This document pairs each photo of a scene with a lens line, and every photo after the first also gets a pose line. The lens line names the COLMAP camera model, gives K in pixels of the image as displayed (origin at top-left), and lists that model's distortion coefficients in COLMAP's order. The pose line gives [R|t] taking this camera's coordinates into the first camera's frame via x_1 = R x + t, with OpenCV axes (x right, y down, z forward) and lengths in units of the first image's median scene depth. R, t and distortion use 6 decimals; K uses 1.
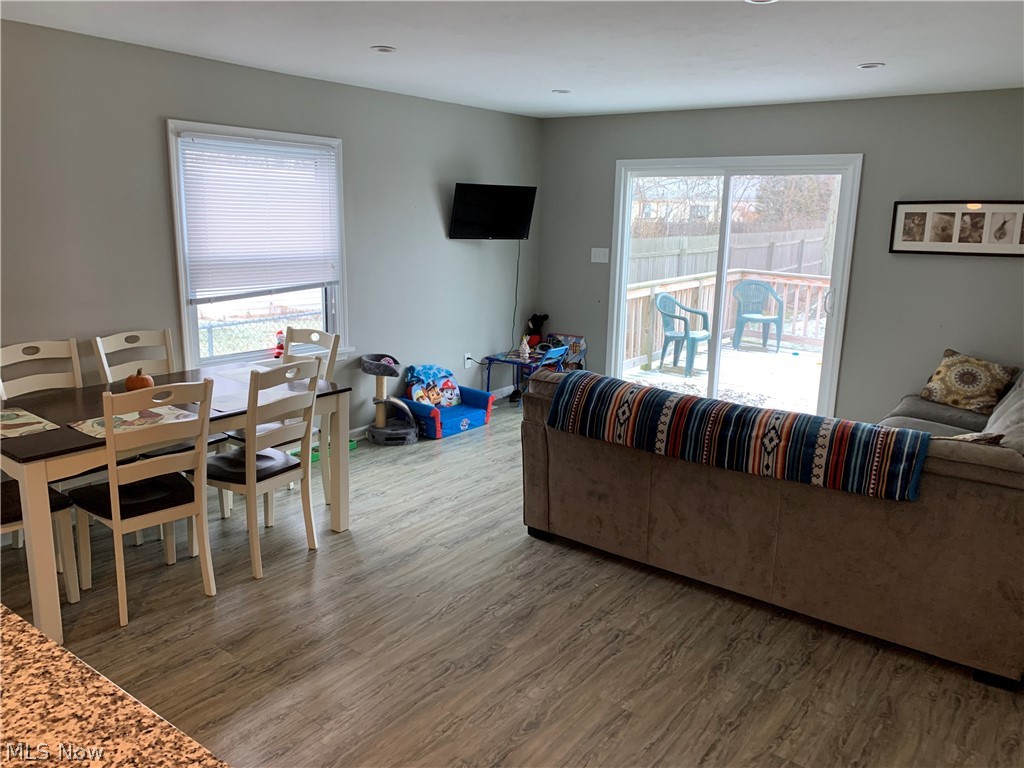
lens RADIAL K [[776.7, 0, 507.3], [0, 776.7, 387.0], [0, 0, 1]] dist [0.044248, -0.055300]
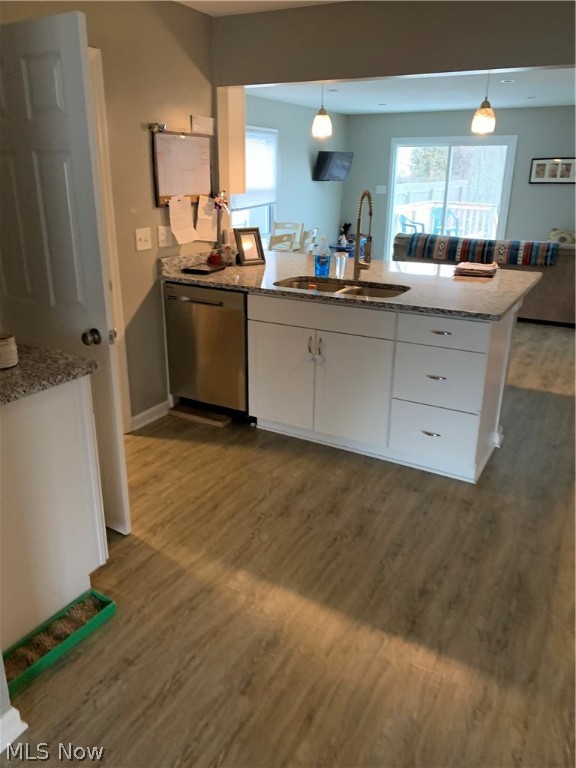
lens RADIAL K [[582.5, 0, 290.7], [0, 582.5, 383.8], [0, 0, 1]] dist [0.044248, -0.055300]
pose [[0.989914, -0.058092, 0.129212, -0.410057], [0.041470, 0.990932, 0.127805, 0.144114], [-0.135465, -0.121157, 0.983346, -0.578023]]
